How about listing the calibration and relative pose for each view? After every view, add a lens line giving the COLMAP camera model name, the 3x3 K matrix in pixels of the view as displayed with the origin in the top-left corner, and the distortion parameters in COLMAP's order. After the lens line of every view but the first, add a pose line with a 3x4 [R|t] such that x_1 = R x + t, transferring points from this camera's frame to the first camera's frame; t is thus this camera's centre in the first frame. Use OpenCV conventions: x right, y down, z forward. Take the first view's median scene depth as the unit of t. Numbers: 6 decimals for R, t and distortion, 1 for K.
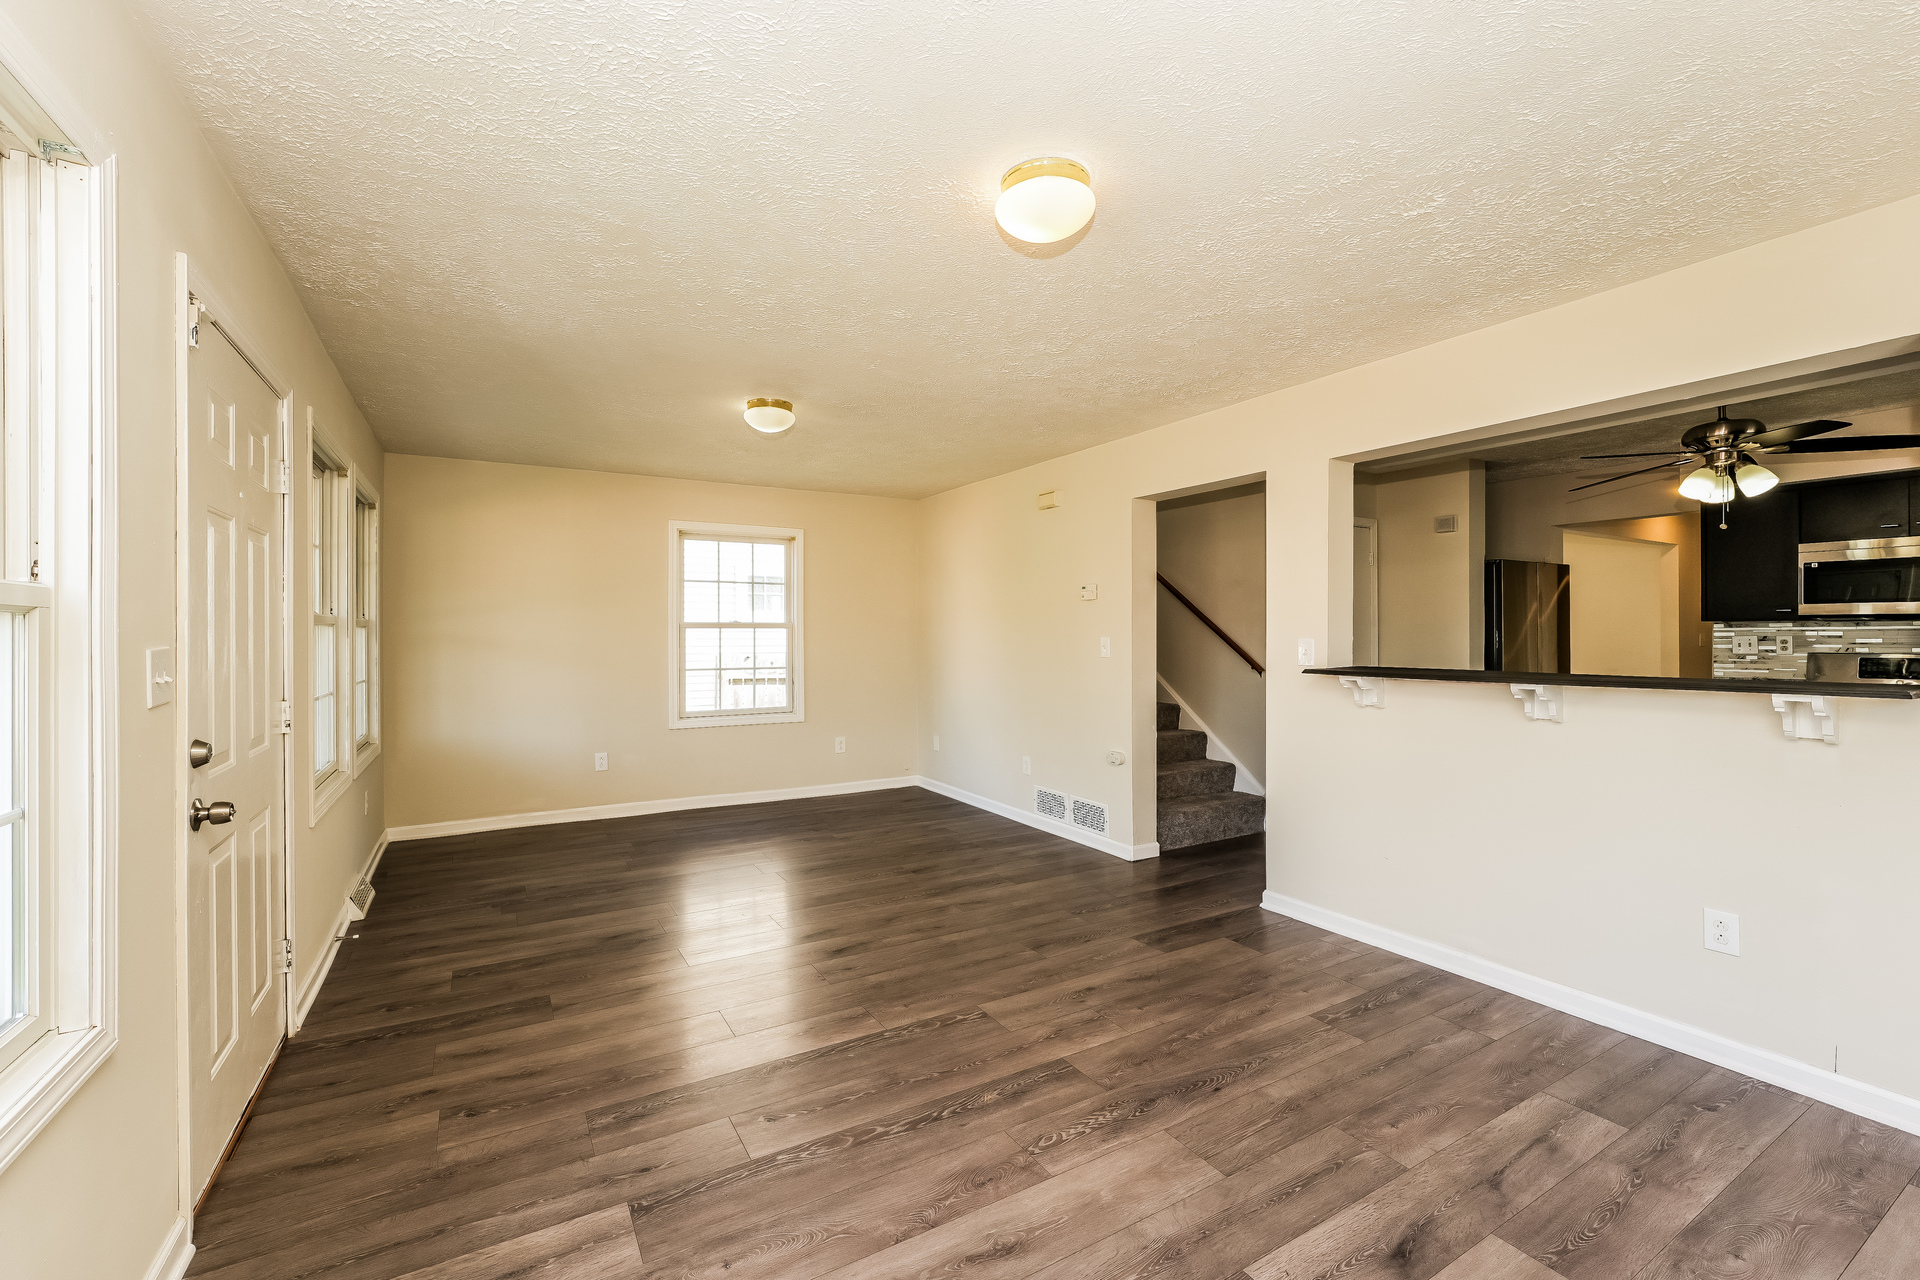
lens RADIAL K [[795.2, 0, 978.5], [0, 795.2, 634.5], [0, 0, 1]] dist [-0.015565, 0.001338]
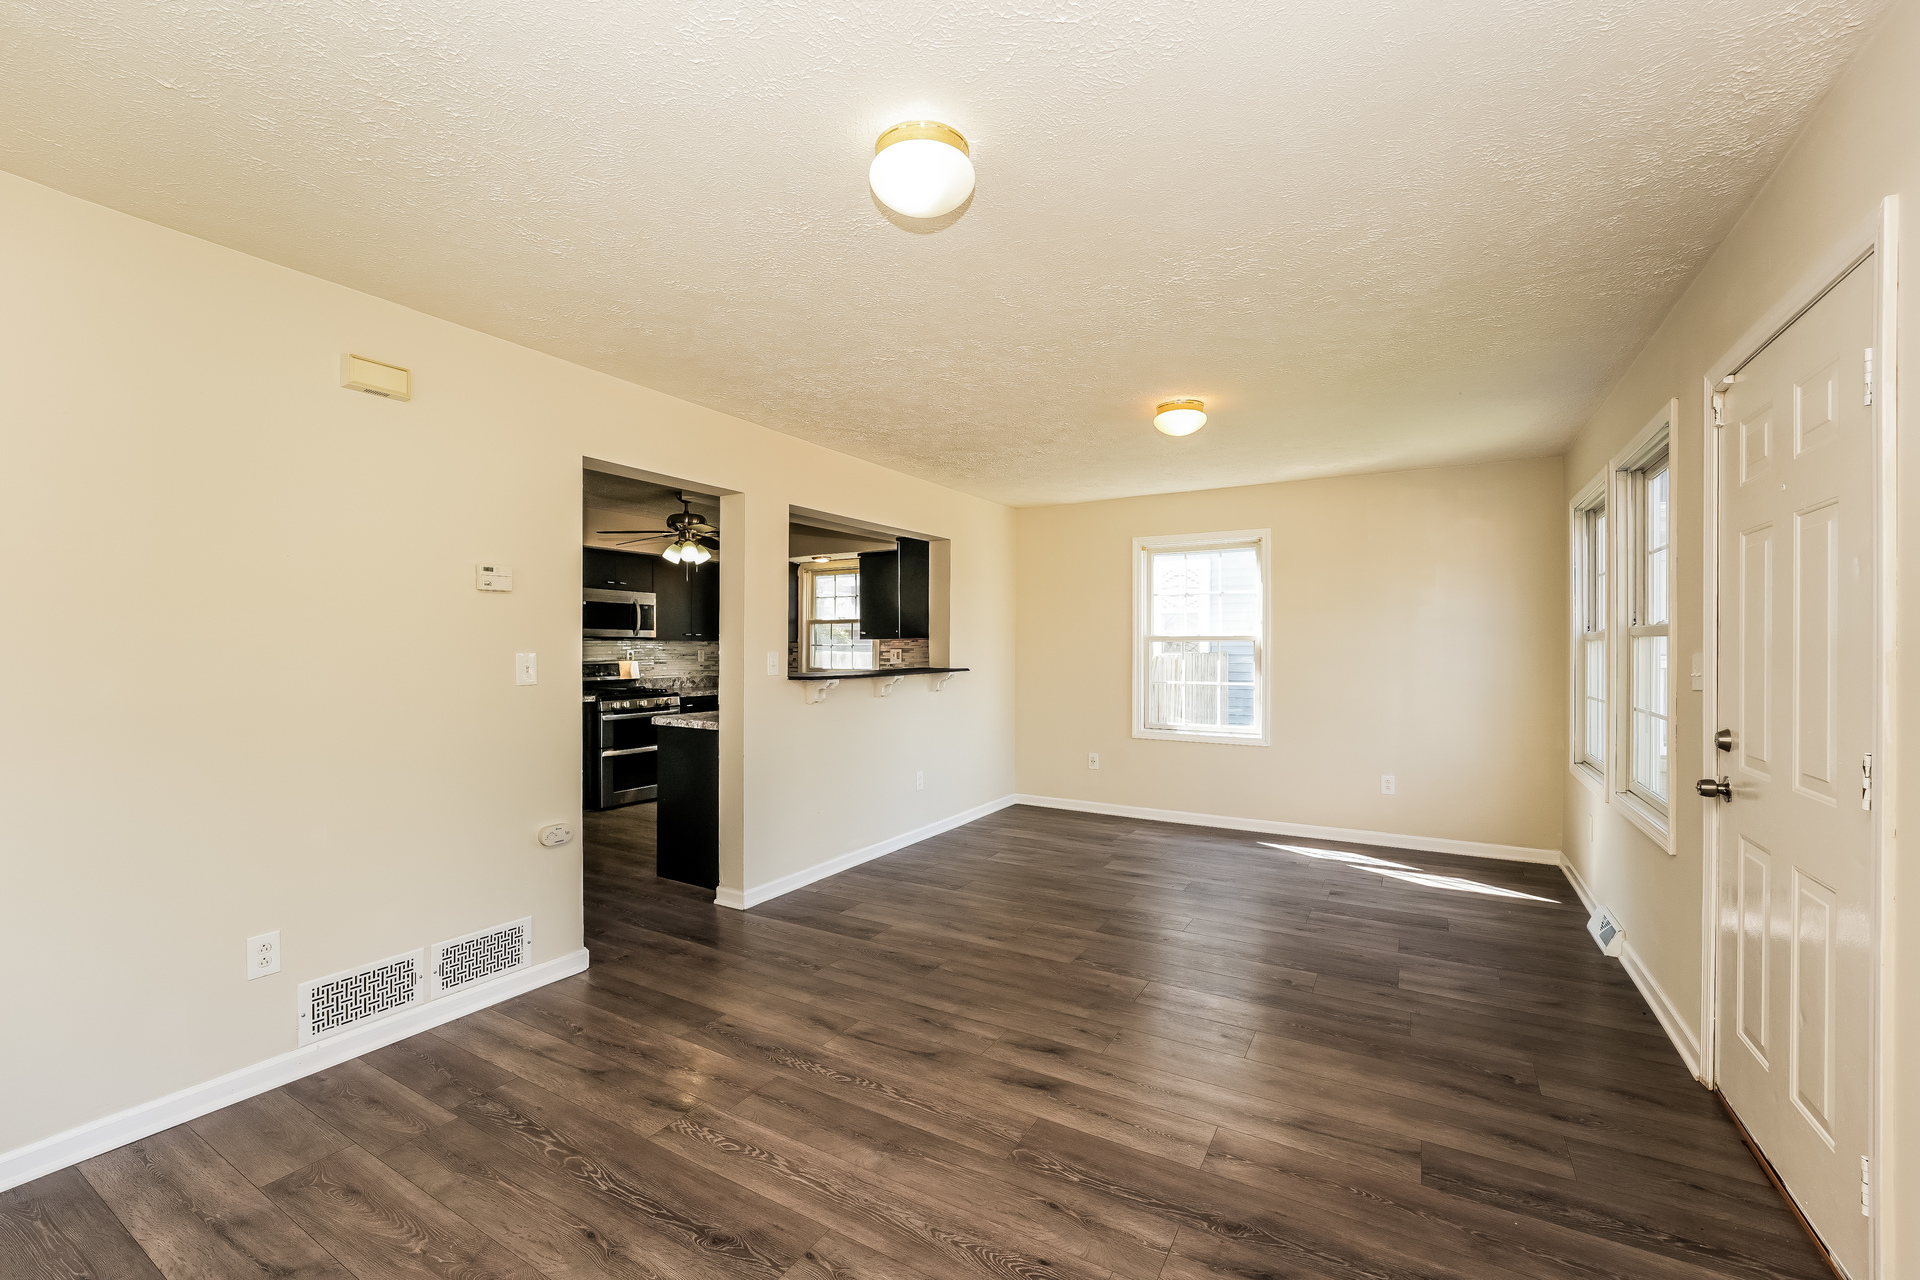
lens RADIAL K [[795.2, 0, 975.8], [0, 795.2, 646.9], [0, 0, 1]] dist [-0.015565, 0.001338]
pose [[-0.479037, 0.003368, 0.877788, -0.838301], [0.003657, 0.999992, -0.001841, 0.000296], [-0.877787, 0.002328, -0.479045, 1.456852]]
